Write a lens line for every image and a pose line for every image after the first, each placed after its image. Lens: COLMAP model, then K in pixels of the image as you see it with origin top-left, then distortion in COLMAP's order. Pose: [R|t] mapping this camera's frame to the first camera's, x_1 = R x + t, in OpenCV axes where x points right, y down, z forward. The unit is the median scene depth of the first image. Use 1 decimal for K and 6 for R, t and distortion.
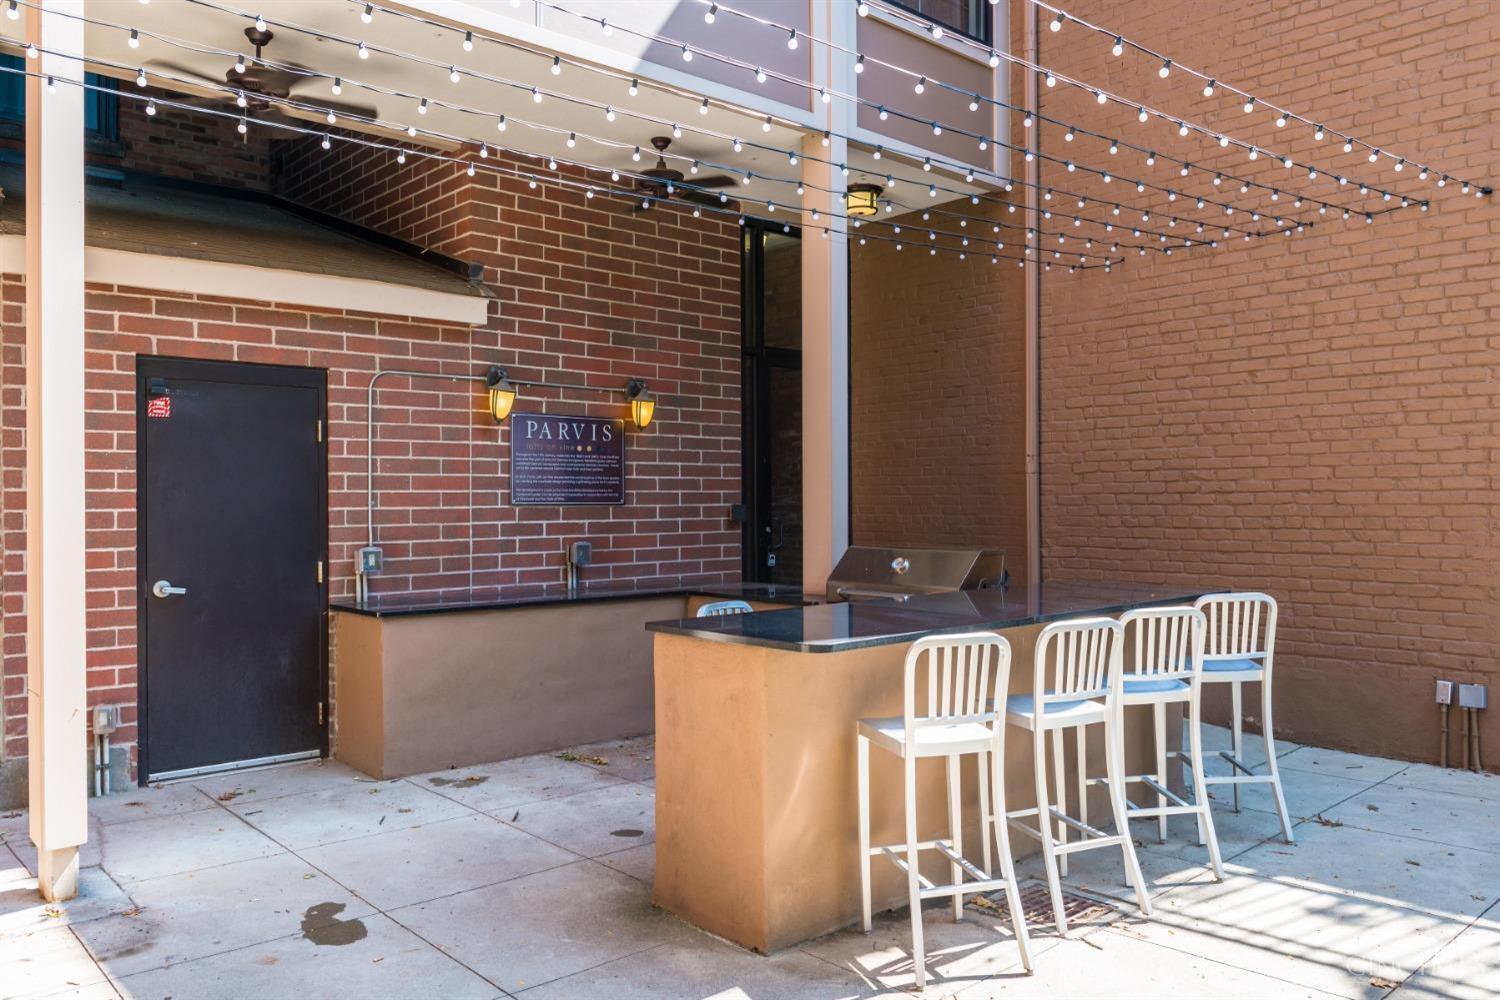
lens RADIAL K [[1133.5, 0, 742.8], [0, 1133.5, 494.8], [0, 0, 1]] dist [-0.006267, -0.008110]
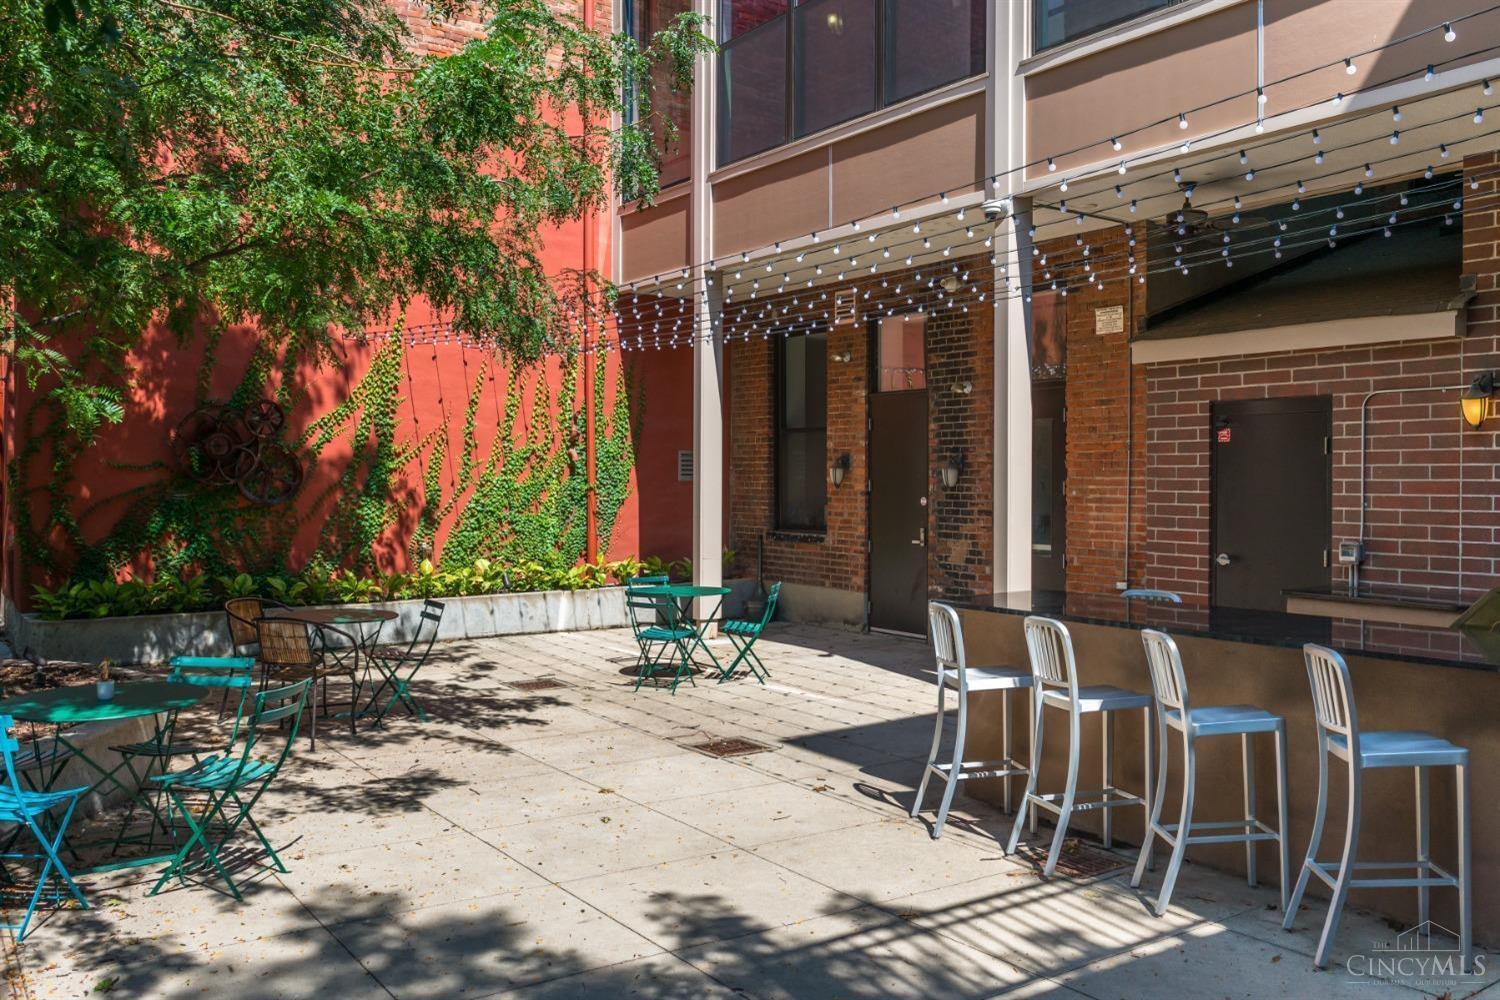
lens RADIAL K [[1236.3, 0, 763.1], [0, 1236.3, 462.1], [0, 0, 1]] dist [-0.029154, -0.001412]
pose [[-0.122331, -0.006636, -0.992467, 1.012000], [0.001318, 0.999976, -0.006848, -0.028757], [0.992488, -0.002146, -0.122320, 0.530670]]
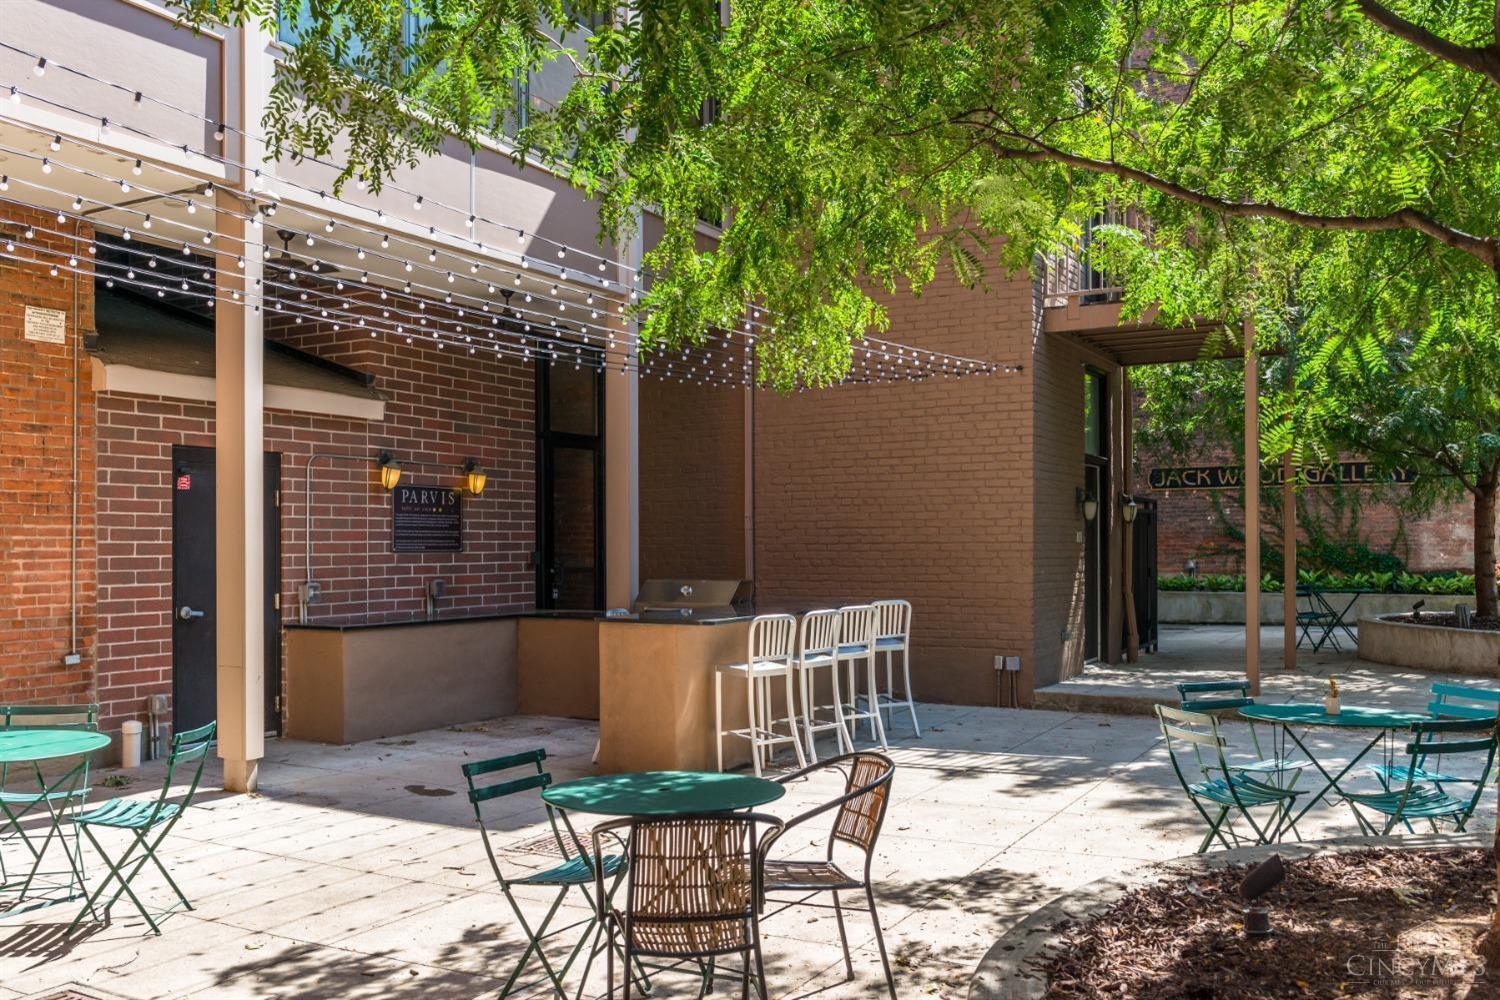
lens RADIAL K [[1278.9, 0, 751.1], [0, 1278.9, 508.5], [0, 0, 1]] dist [-0.028182, -0.009364]
pose [[0.944583, 0.009533, 0.328134, -0.326049], [-0.001333, 0.999681, -0.025208, -0.005678], [-0.328270, 0.023374, 0.944295, -0.627381]]
